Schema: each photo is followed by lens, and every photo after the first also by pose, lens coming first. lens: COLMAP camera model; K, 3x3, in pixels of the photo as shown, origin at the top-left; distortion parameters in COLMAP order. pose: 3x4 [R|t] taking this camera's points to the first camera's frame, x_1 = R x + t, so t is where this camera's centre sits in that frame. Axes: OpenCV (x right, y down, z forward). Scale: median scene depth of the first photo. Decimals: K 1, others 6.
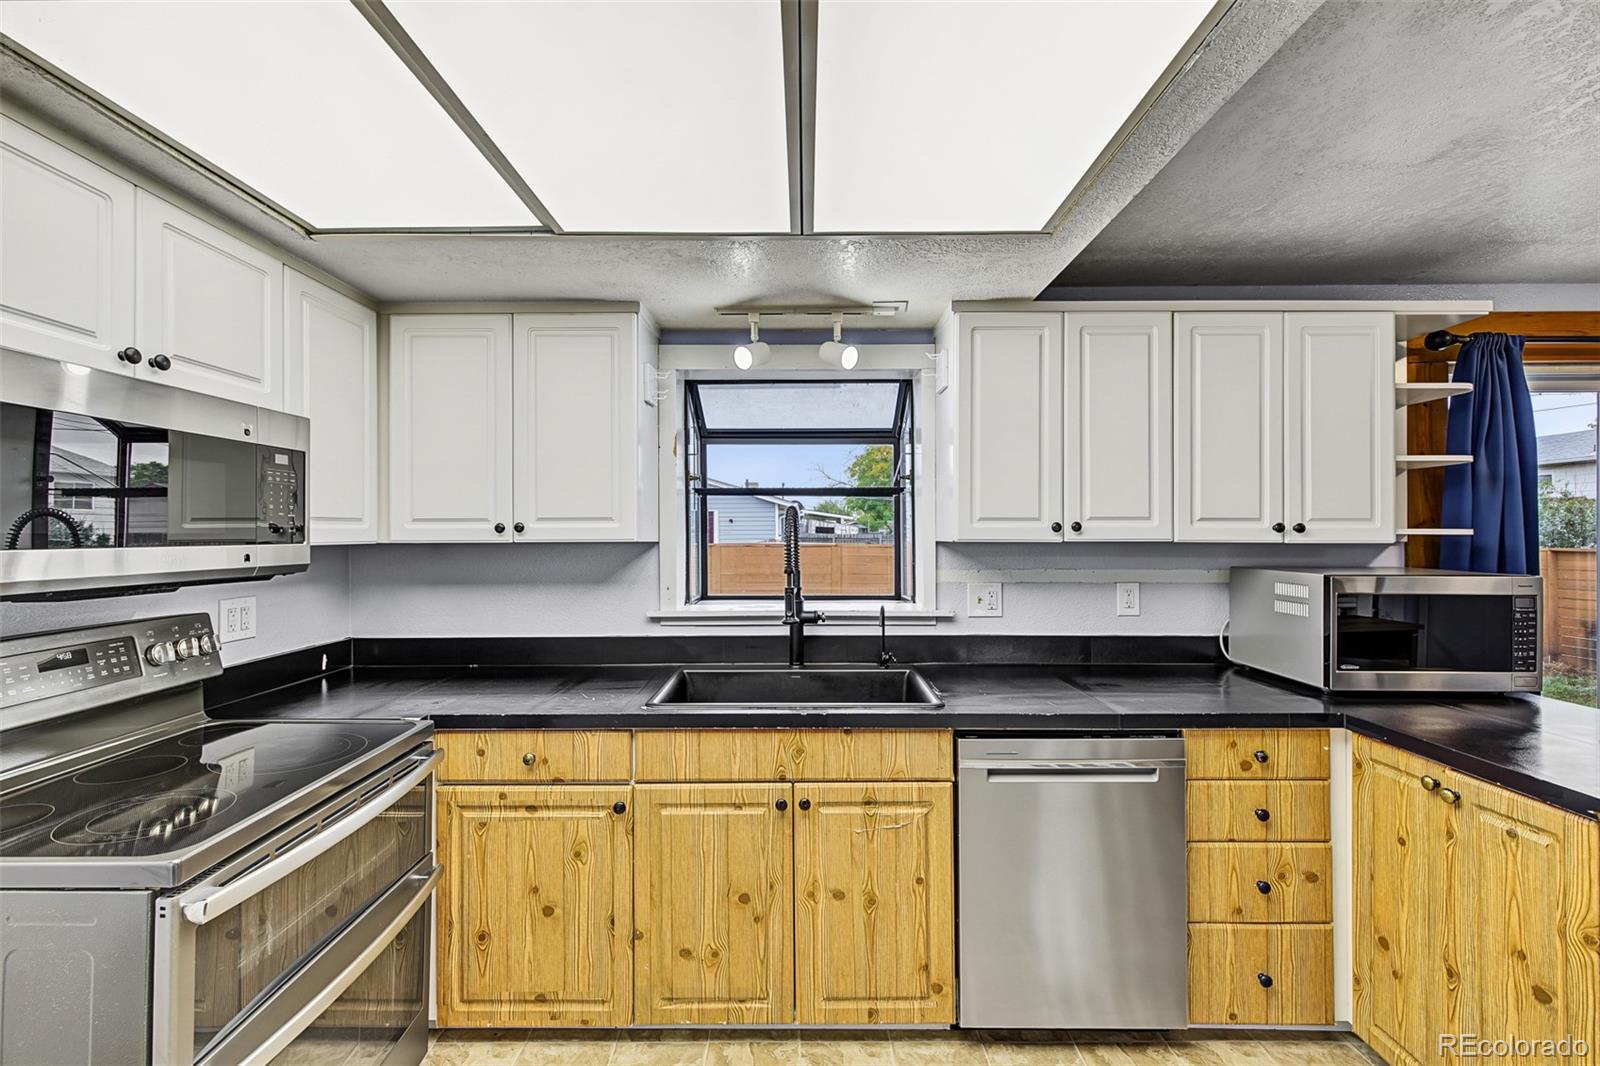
lens RADIAL K [[672.9, 0, 796.2], [0, 672.9, 536.0], [0, 0, 1]] dist [0.008032, -0.002569]
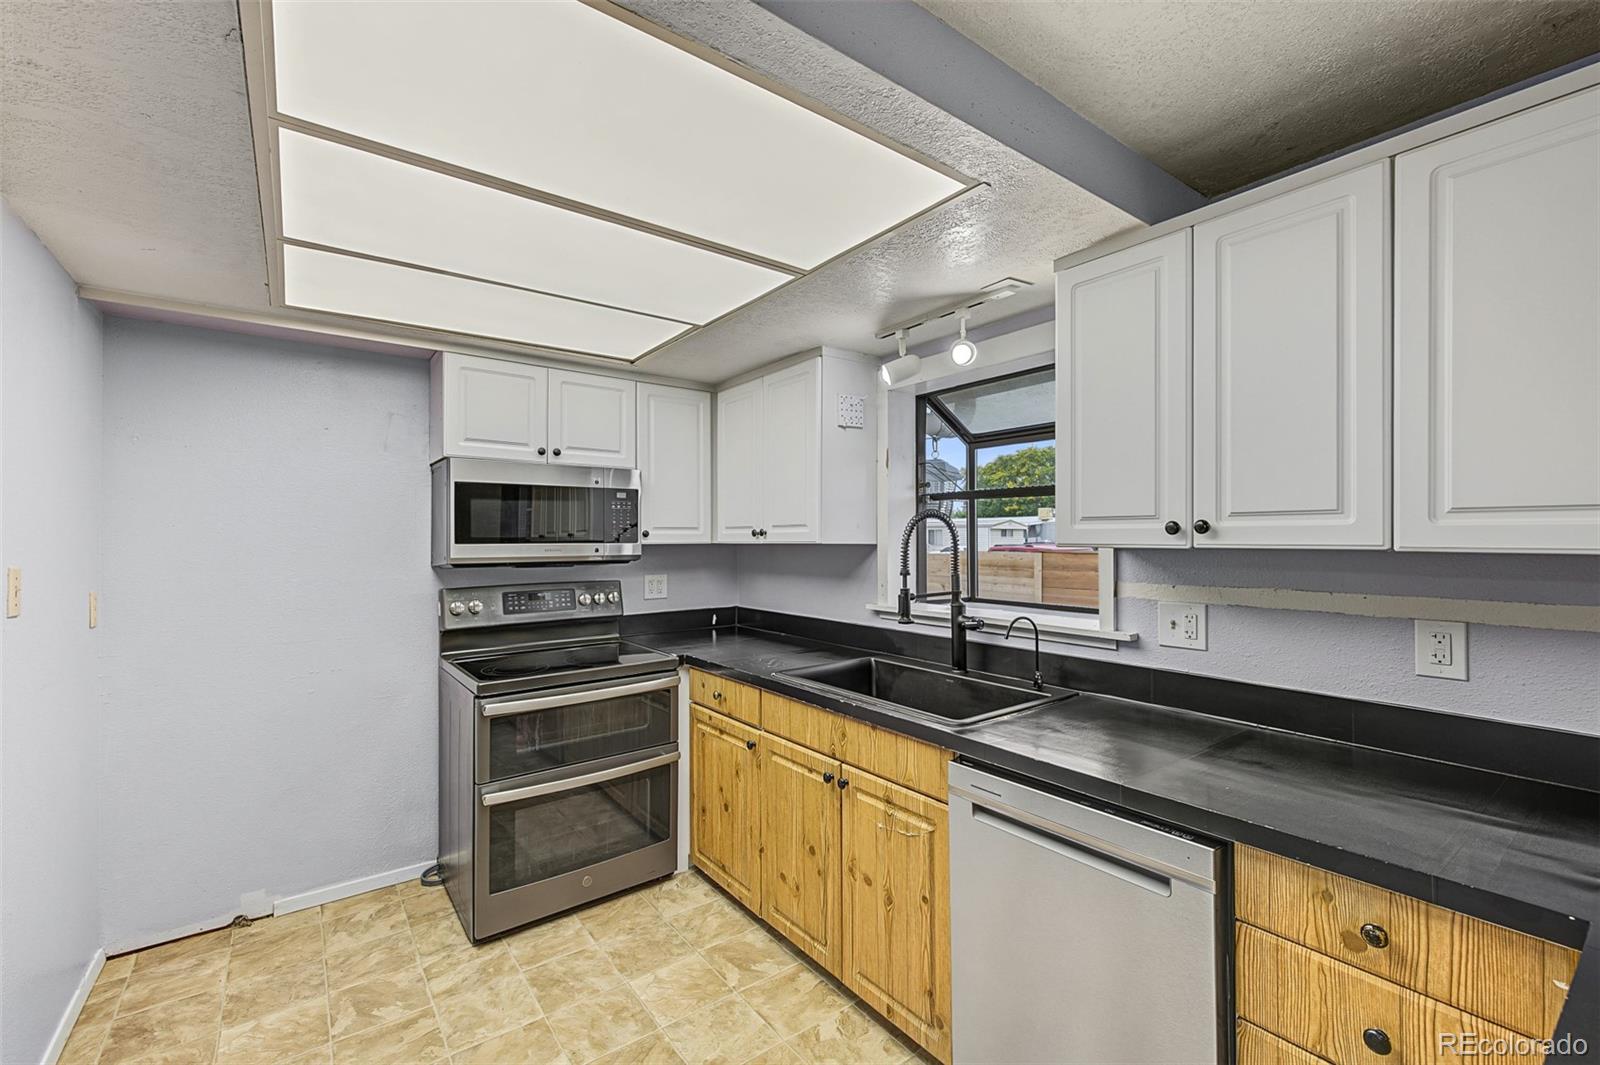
lens RADIAL K [[672.9, 0, 796.9], [0, 672.9, 535.4], [0, 0, 1]] dist [0.008032, -0.002569]
pose [[0.602653, -0.002053, -0.798001, 0.833816], [-0.000517, 0.999995, -0.002963, -0.002956], [0.798003, 0.002198, 0.602649, 0.274557]]
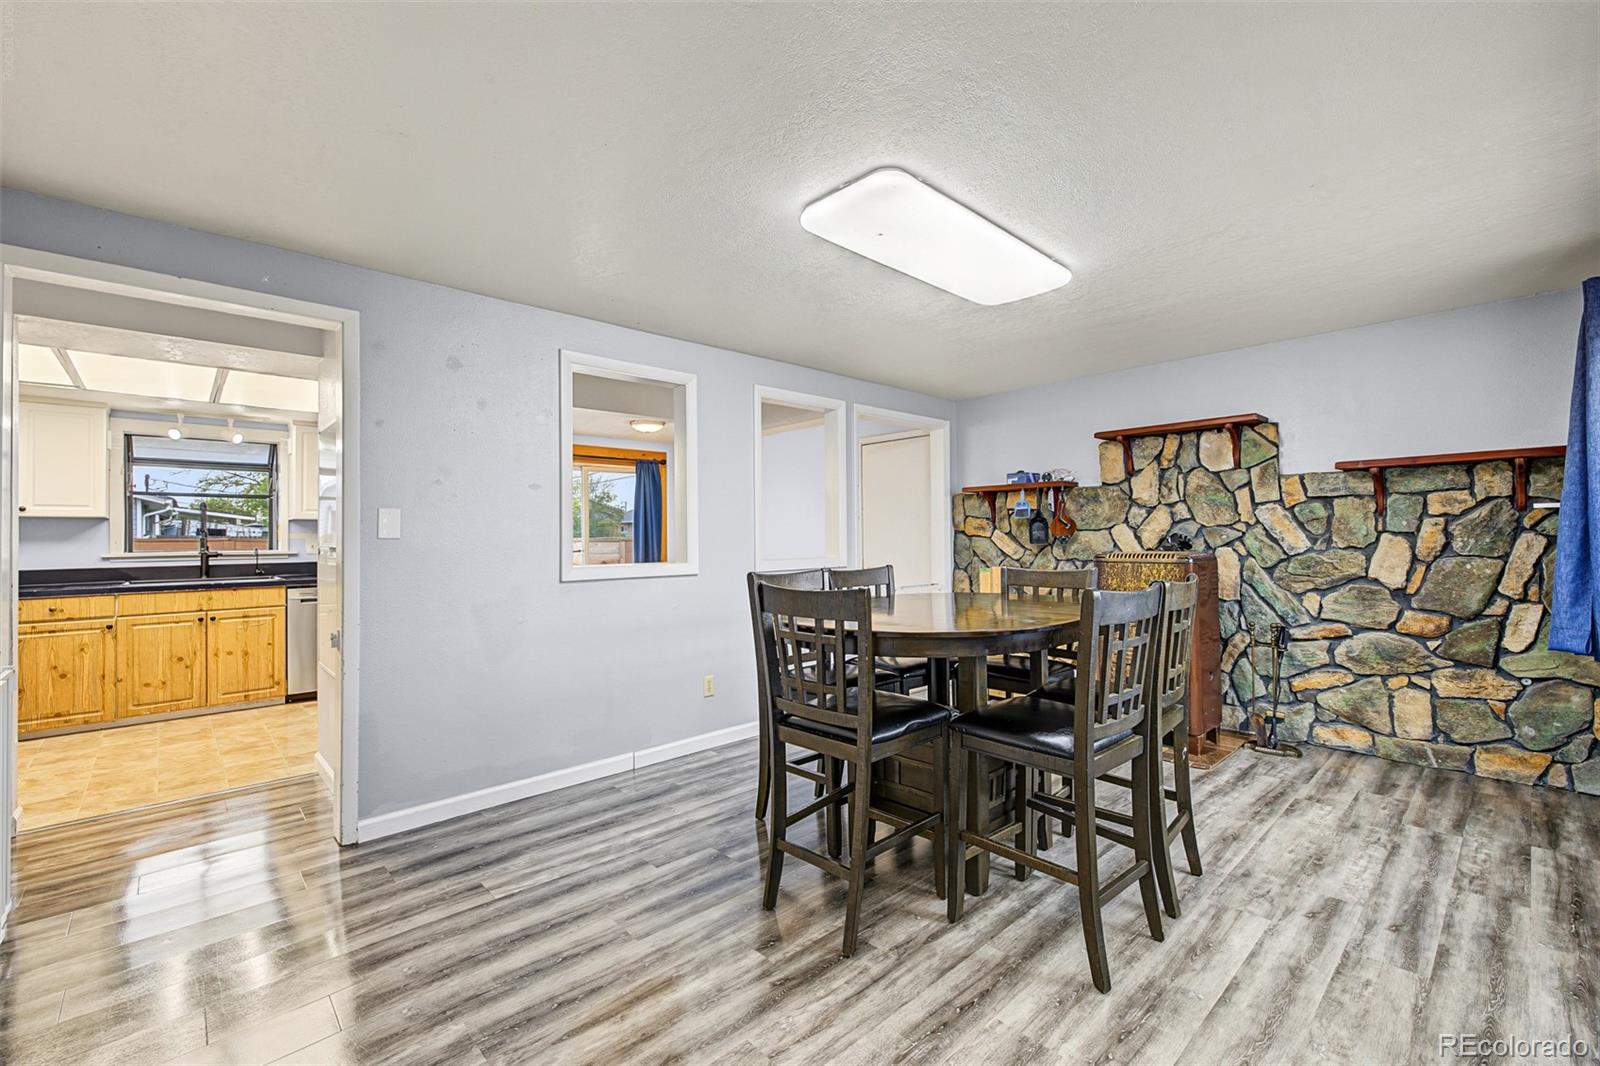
lens RADIAL K [[672.9, 0, 798.5], [0, 672.9, 527.5], [0, 0, 1]] dist [0.008032, -0.002569]
pose [[0.725275, 0.005965, 0.688433, -0.142730], [0.008056, 0.999820, -0.017150, 0.111915], [-0.688412, 0.017984, 0.725097, -2.383152]]
